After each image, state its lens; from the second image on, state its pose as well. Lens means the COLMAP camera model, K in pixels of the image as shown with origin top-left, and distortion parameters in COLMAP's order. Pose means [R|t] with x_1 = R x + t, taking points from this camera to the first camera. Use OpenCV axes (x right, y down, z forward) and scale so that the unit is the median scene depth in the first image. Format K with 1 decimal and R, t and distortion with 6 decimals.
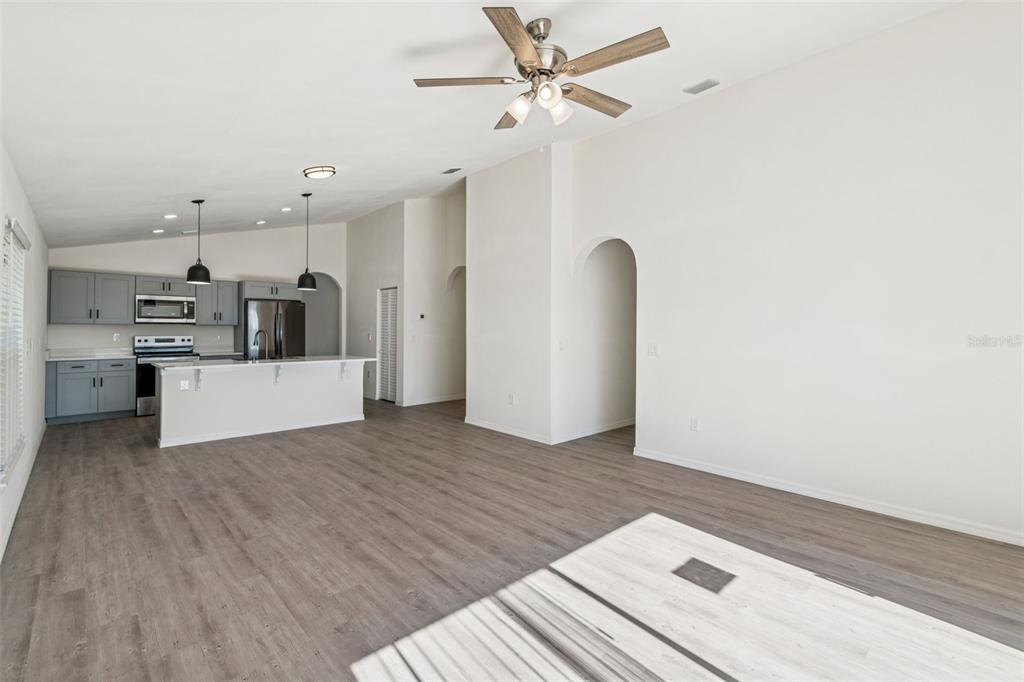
lens RADIAL K [[454.0, 0, 507.1], [0, 454.0, 323.2], [0, 0, 1]] dist [0.001749, -0.002009]
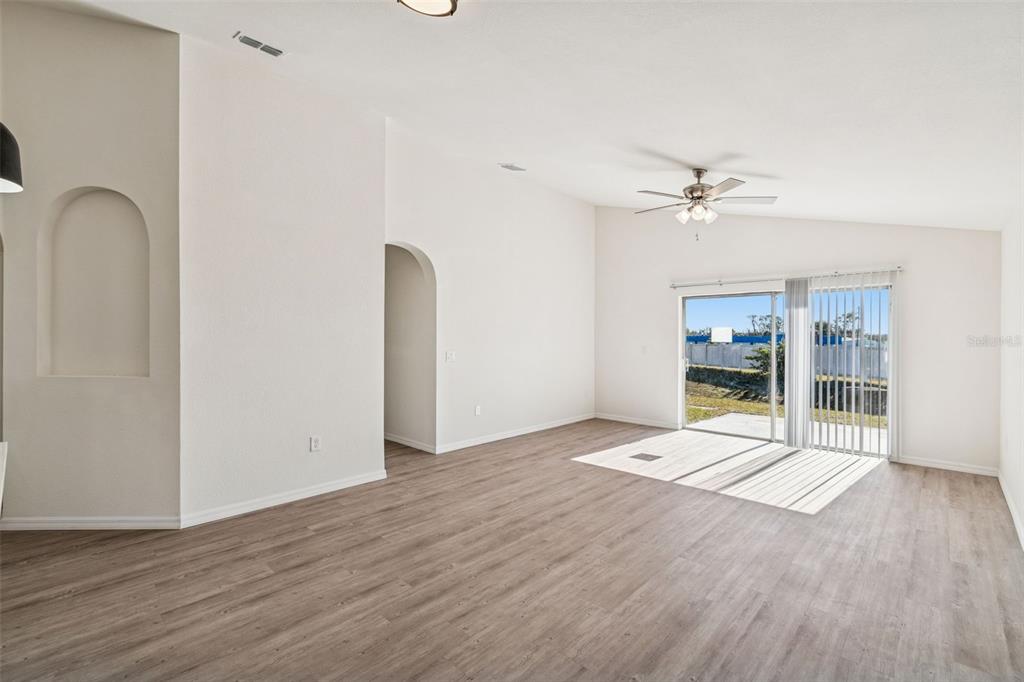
lens RADIAL K [[454.0, 0, 522.6], [0, 454.0, 336.9], [0, 0, 1]] dist [0.001749, -0.002009]
pose [[-0.065684, -0.011057, 0.997779, -0.834916], [-0.011371, 0.999882, 0.010332, -0.000275], [-0.997776, -0.010667, -0.065802, 0.907677]]
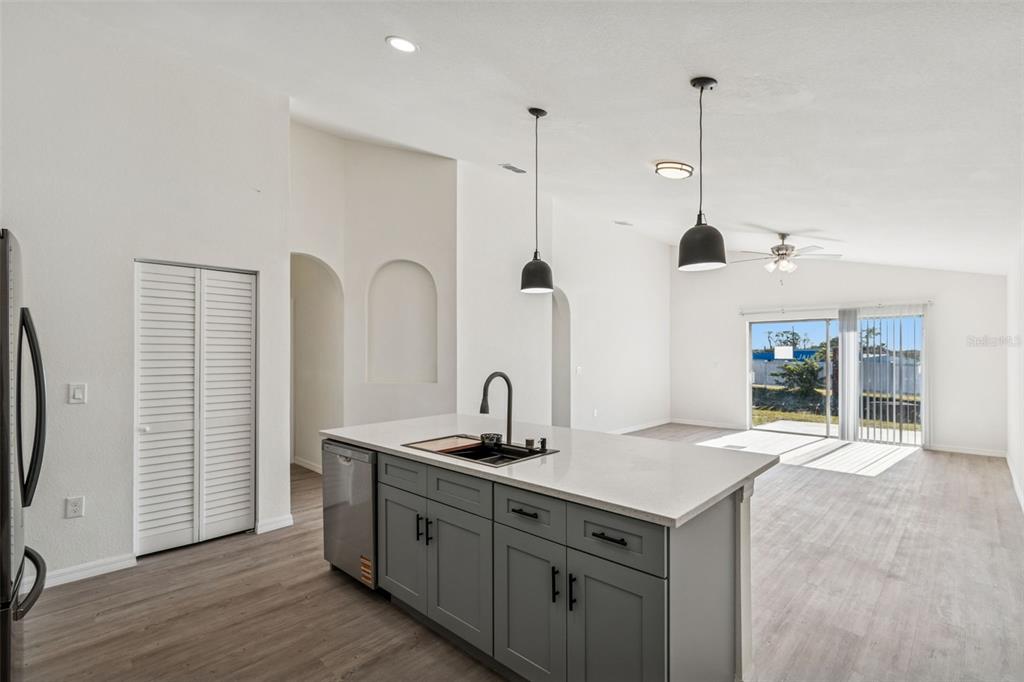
lens RADIAL K [[485.2, 0, 507.2], [0, 485.2, 350.0], [0, 0, 1]] dist [-0.000038, -0.001090]
pose [[-0.050424, -0.001742, 0.998726, -1.247541], [-0.006939, 0.999975, 0.001394, -0.004658], [-0.998704, -0.006860, -0.050435, 1.323687]]
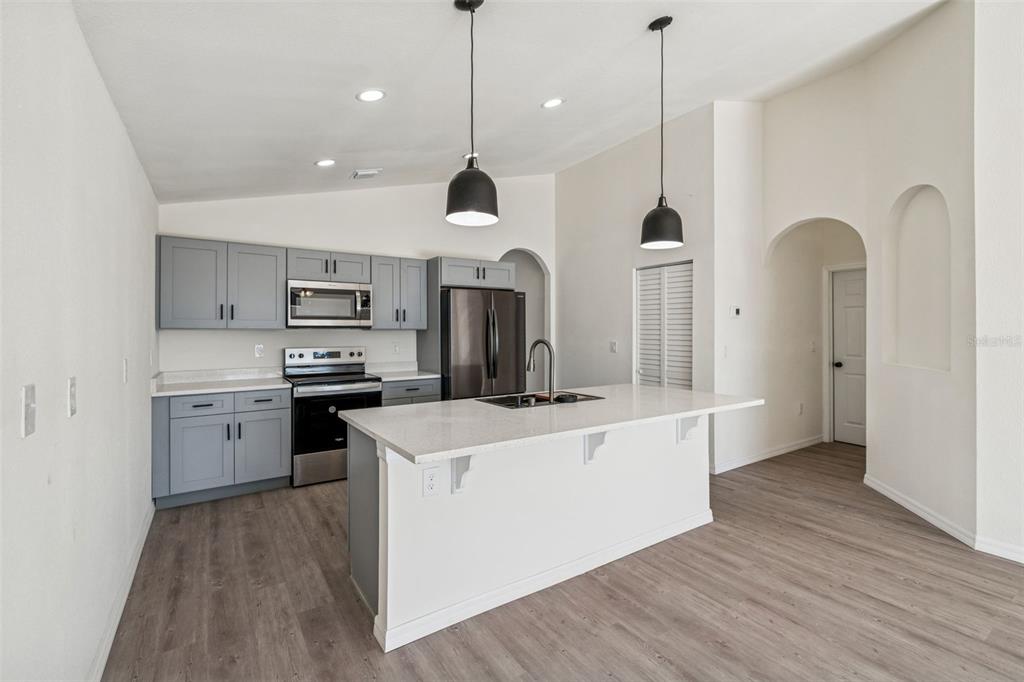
lens RADIAL K [[454.0, 0, 509.5], [0, 454.0, 326.6], [0, 0, 1]] dist [0.001749, -0.002009]
pose [[0.984756, -0.007216, -0.173792, -0.455497], [0.007985, 0.999961, 0.003721, -0.001076], [0.173758, -0.005052, 0.984775, 0.493415]]
